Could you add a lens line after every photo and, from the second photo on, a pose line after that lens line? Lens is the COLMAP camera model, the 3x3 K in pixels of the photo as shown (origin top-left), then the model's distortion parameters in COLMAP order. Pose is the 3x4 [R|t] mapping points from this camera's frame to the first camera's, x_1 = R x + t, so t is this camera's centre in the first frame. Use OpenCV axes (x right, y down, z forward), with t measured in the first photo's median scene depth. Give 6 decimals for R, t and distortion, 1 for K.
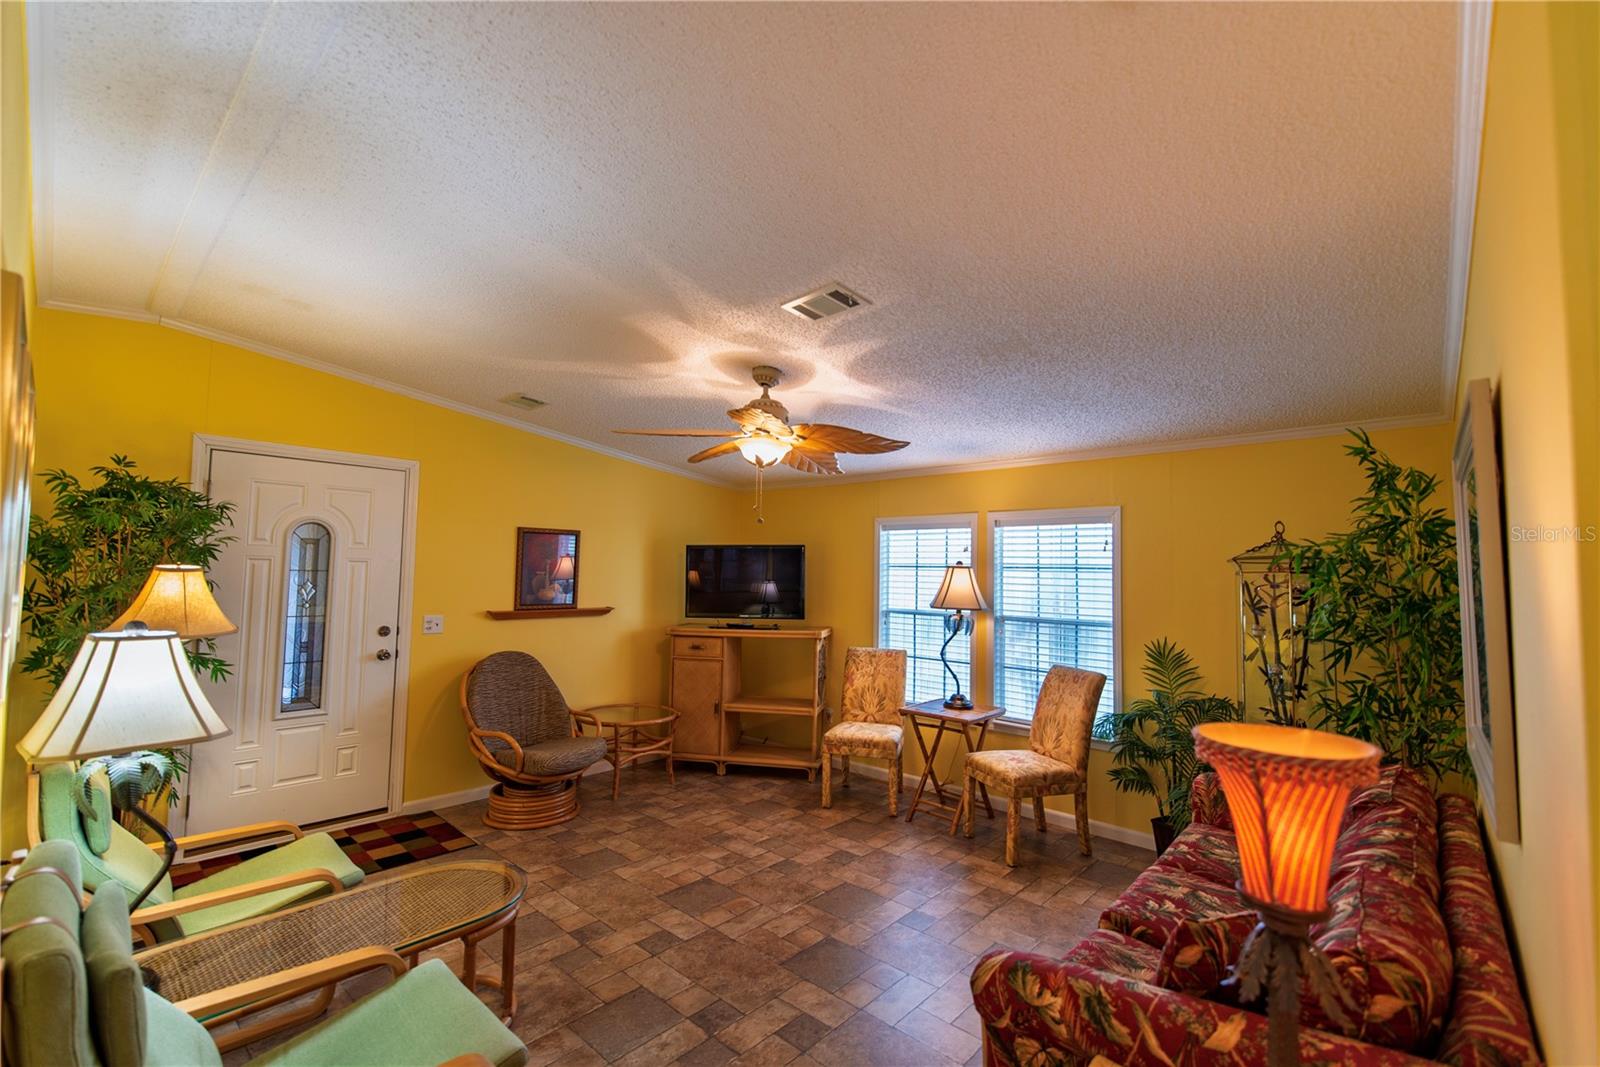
lens RADIAL K [[686.6, 0, 800.2], [0, 686.6, 536.2], [0, 0, 1]] dist [0.002220, -0.000547]
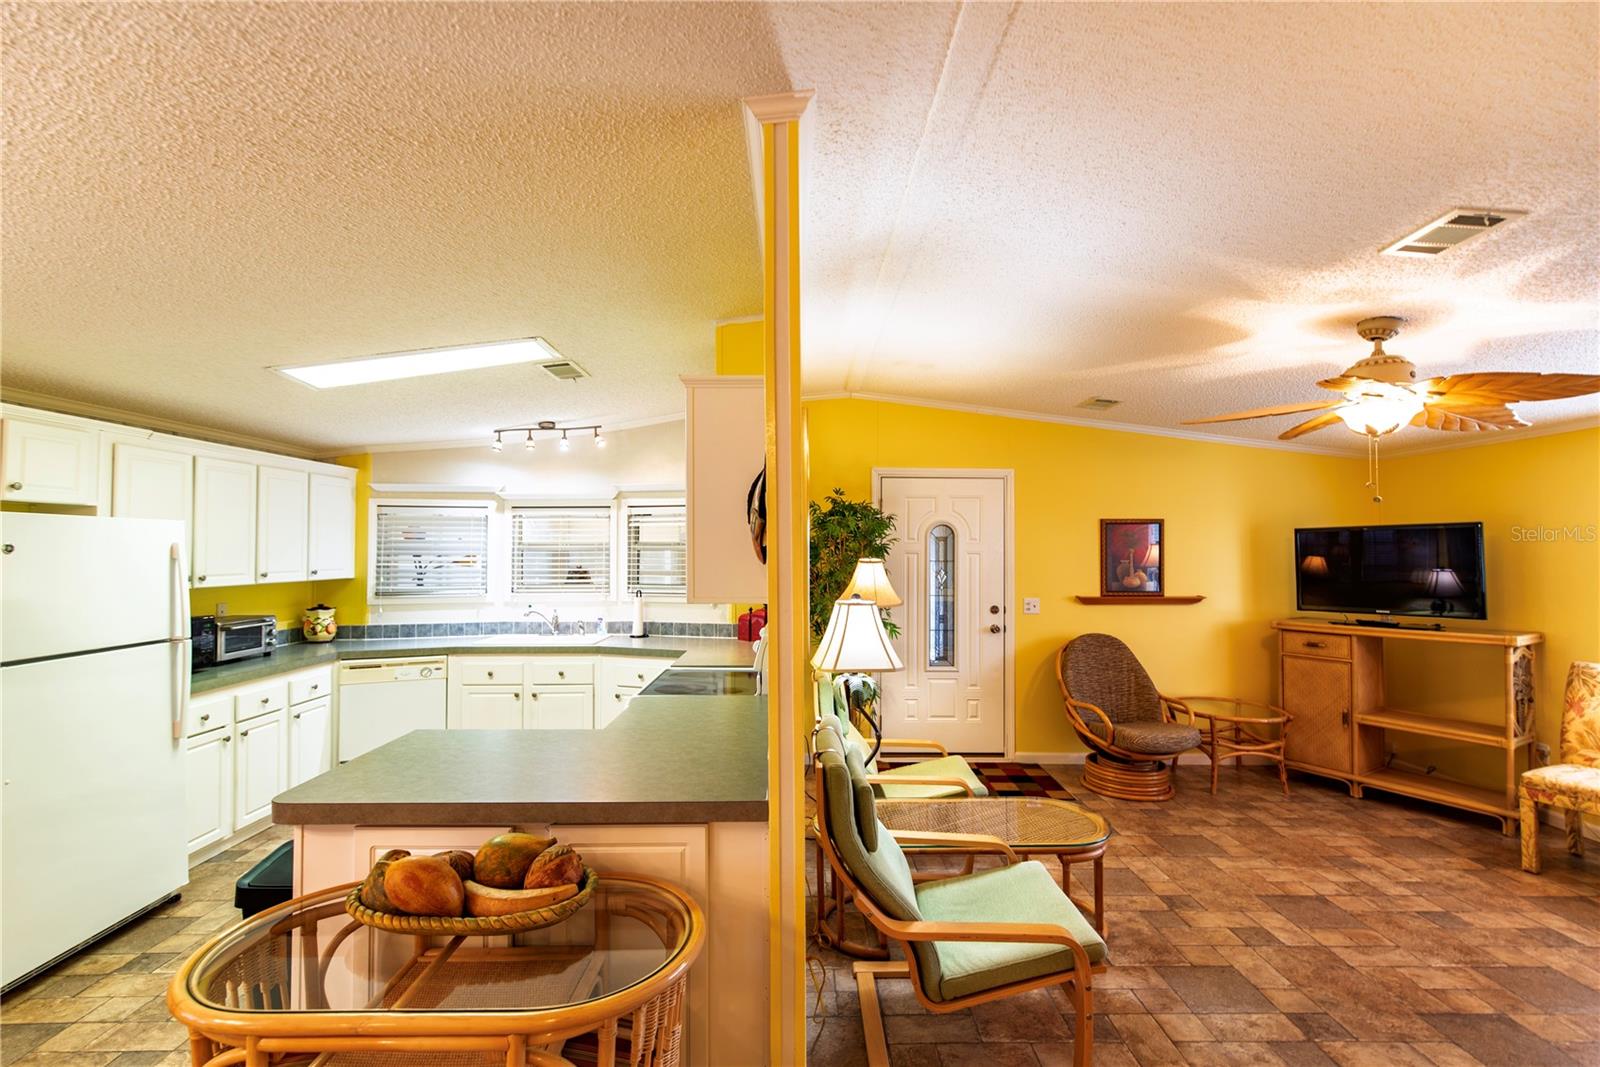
lens RADIAL K [[686.6, 0, 801.9], [0, 686.6, 534.9], [0, 0, 1]] dist [0.002220, -0.000547]
pose [[0.681603, -0.035325, -0.730869, 0.067099], [0.047365, 0.998869, -0.004107, -0.007427], [0.730188, -0.031819, 0.682505, -0.093644]]
